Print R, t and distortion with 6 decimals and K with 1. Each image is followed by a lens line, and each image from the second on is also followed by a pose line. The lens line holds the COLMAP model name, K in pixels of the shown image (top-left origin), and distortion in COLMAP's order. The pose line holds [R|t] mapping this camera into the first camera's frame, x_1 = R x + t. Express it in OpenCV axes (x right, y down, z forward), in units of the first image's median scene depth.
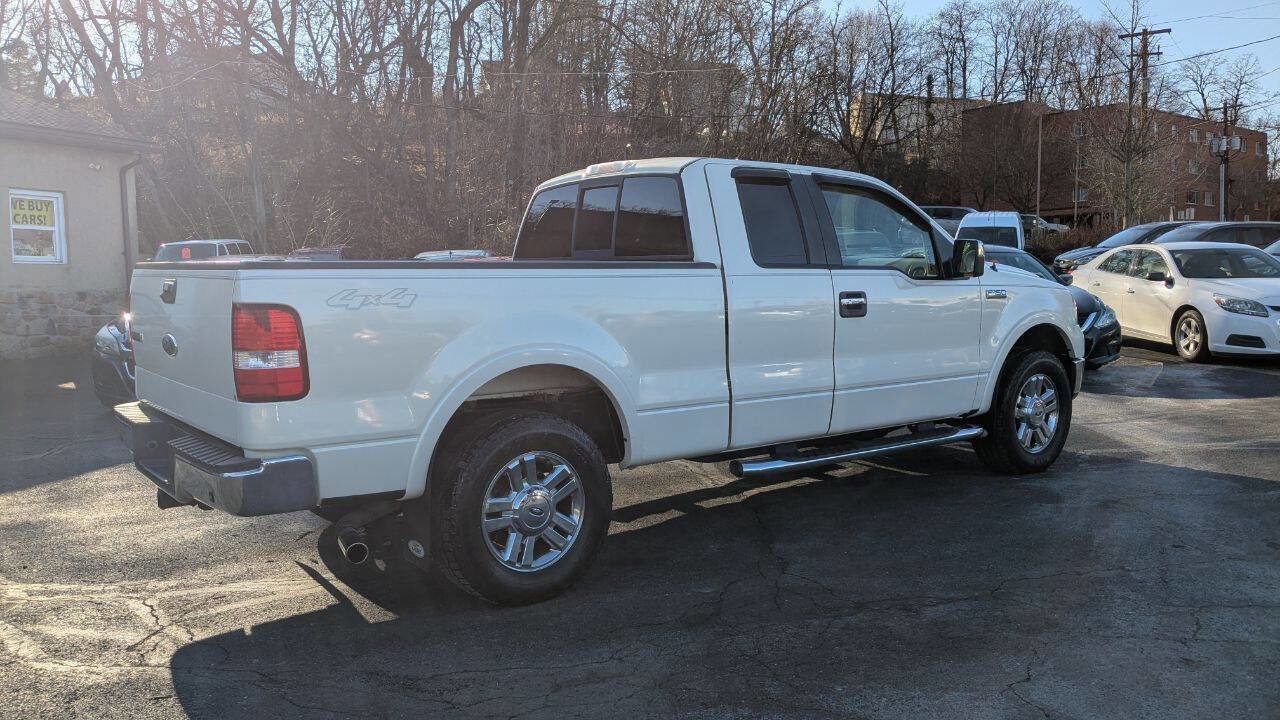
lens RADIAL K [[1009.2, 0, 605.3], [0, 1009.2, 361.1], [0, 0, 1]] dist [0.052908, -0.087356]
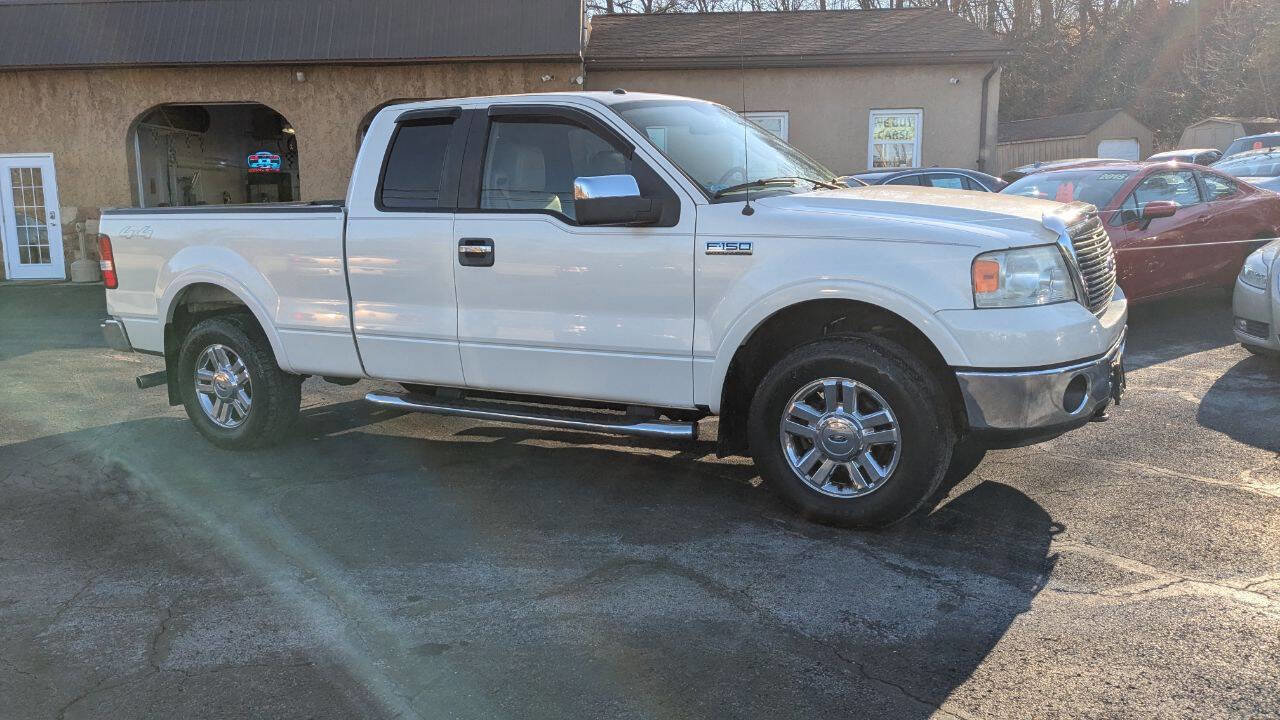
lens RADIAL K [[995.6, 0, 610.0], [0, 995.6, 362.5], [0, 0, 1]] dist [0.045576, -0.082916]
pose [[0.396706, 0.156343, -0.904534, 1.139892], [-0.056470, 0.987679, 0.145948, -0.096959], [0.916207, -0.006819, 0.400647, 0.755804]]
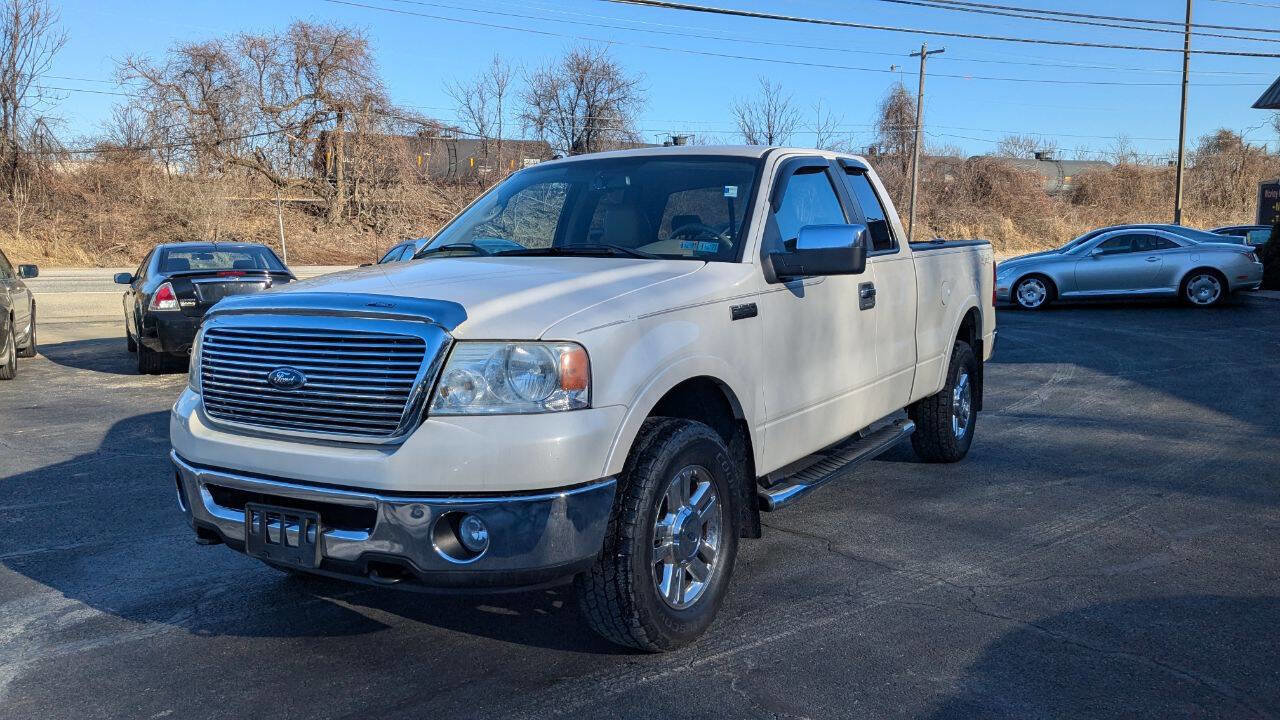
lens RADIAL K [[1006.8, 0, 687.1], [0, 1006.8, 353.6], [0, 0, 1]] dist [0.027266, -0.050558]
pose [[-0.910132, 0.074256, -0.407610, 0.571477], [-0.010397, 0.979405, 0.201638, -0.222799], [0.414188, 0.187755, -0.890616, 2.114129]]
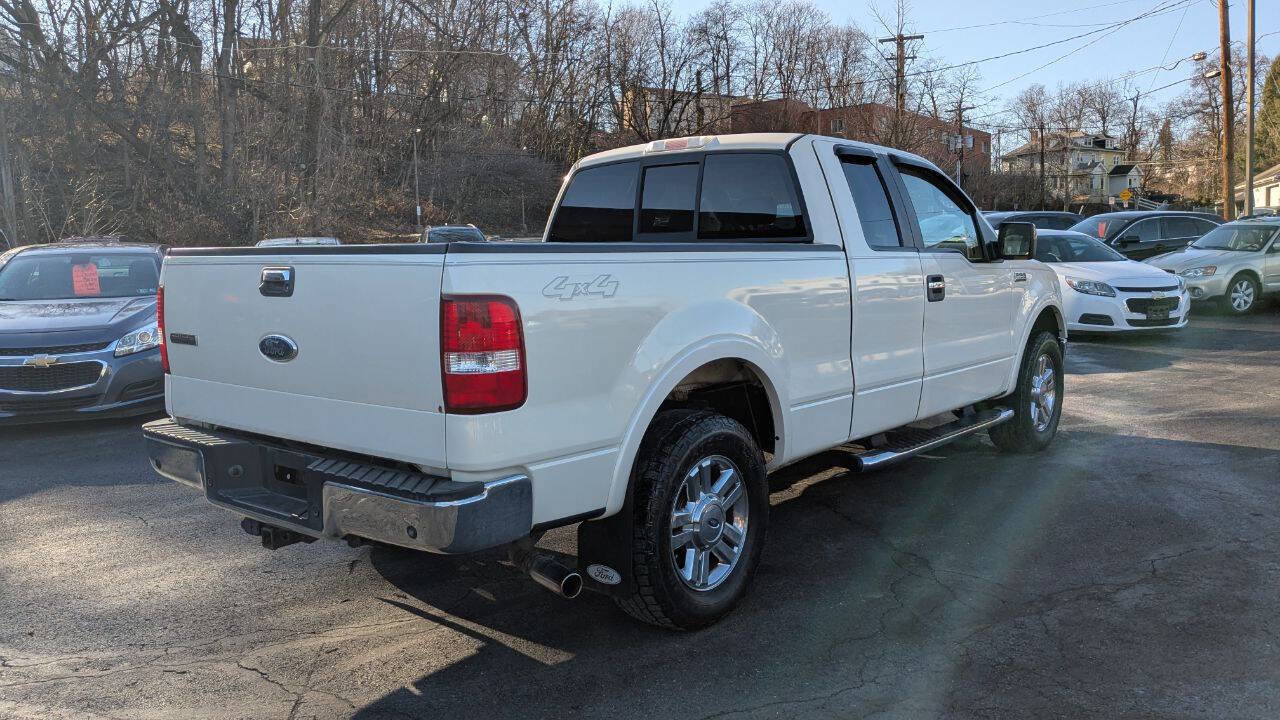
lens RADIAL K [[1009.2, 0, 605.3], [0, 1009.2, 361.1], [0, 0, 1]] dist [0.052908, -0.087356]
pose [[0.973657, -0.029148, 0.226146, -0.291006], [0.026884, 0.999553, 0.013085, -0.007179], [-0.226426, -0.006660, 0.974005, 0.121227]]
